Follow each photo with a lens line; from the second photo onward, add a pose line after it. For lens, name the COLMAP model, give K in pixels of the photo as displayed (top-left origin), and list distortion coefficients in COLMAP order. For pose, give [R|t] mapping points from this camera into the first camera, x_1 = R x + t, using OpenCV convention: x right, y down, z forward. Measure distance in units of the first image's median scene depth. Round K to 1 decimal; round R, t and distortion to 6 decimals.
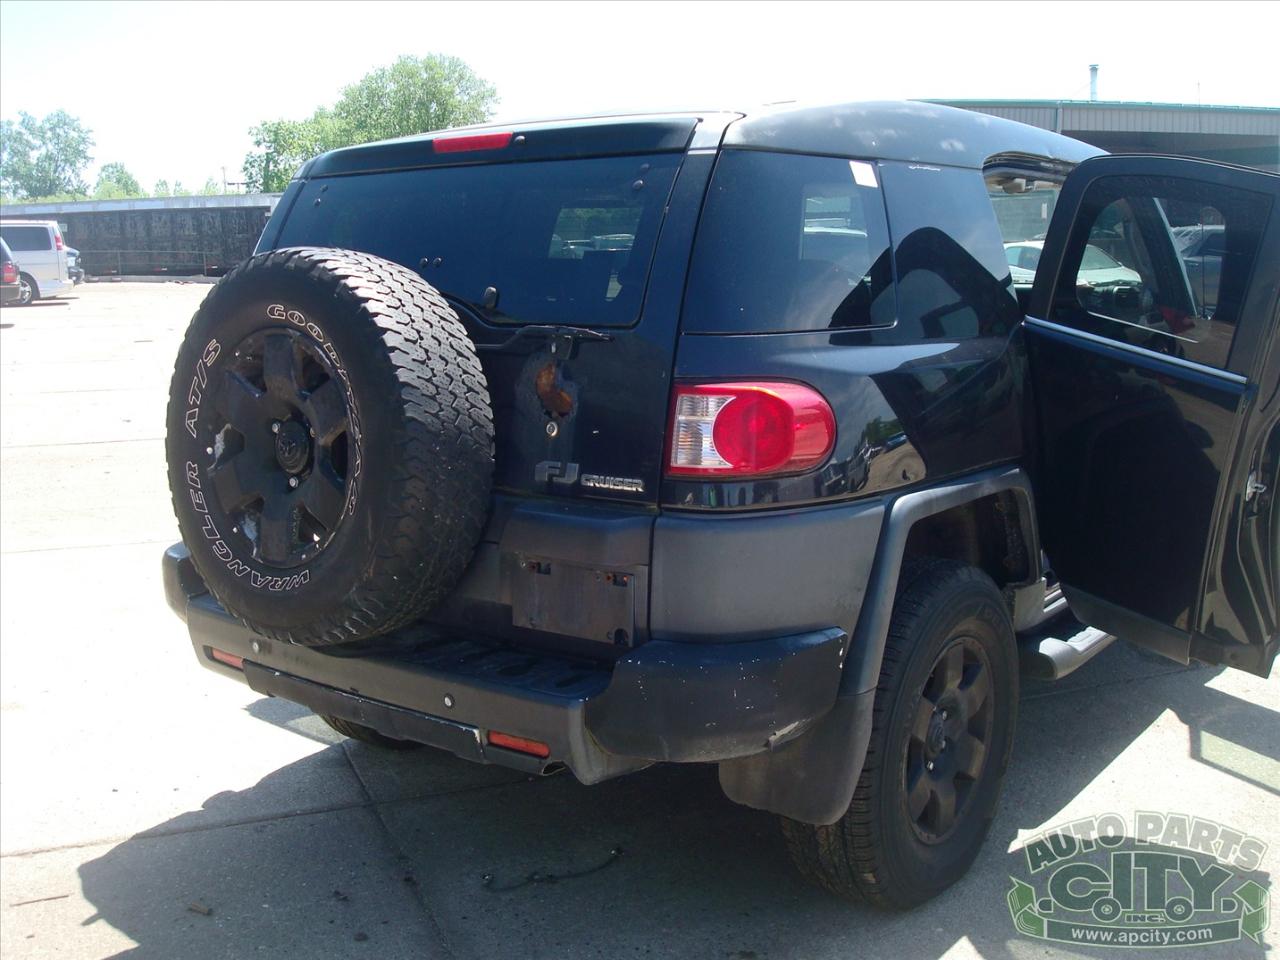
lens RADIAL K [[1356.7, 0, 638.5], [0, 1356.7, 478.1], [0, 0, 1]] dist [-0.115496, 0.000000]
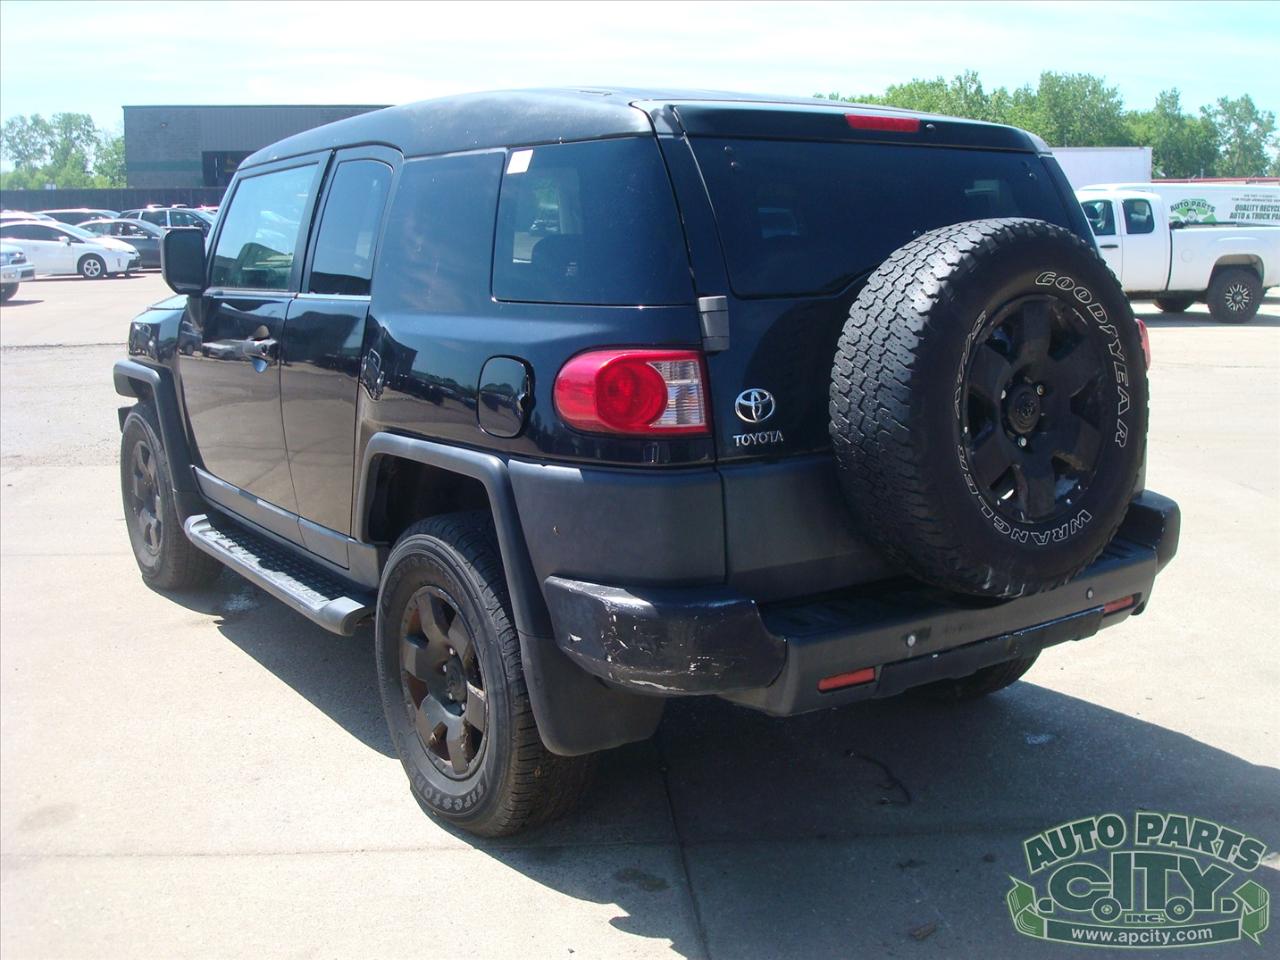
lens RADIAL K [[1356.7, 0, 646.7], [0, 1356.7, 479.6], [0, 0, 1]] dist [-0.115496, 0.000000]
pose [[0.302754, -0.167642, 0.938209, -1.355236], [0.165960, 0.978642, 0.121312, -0.146424], [-0.938508, 0.118978, 0.324110, 0.954375]]
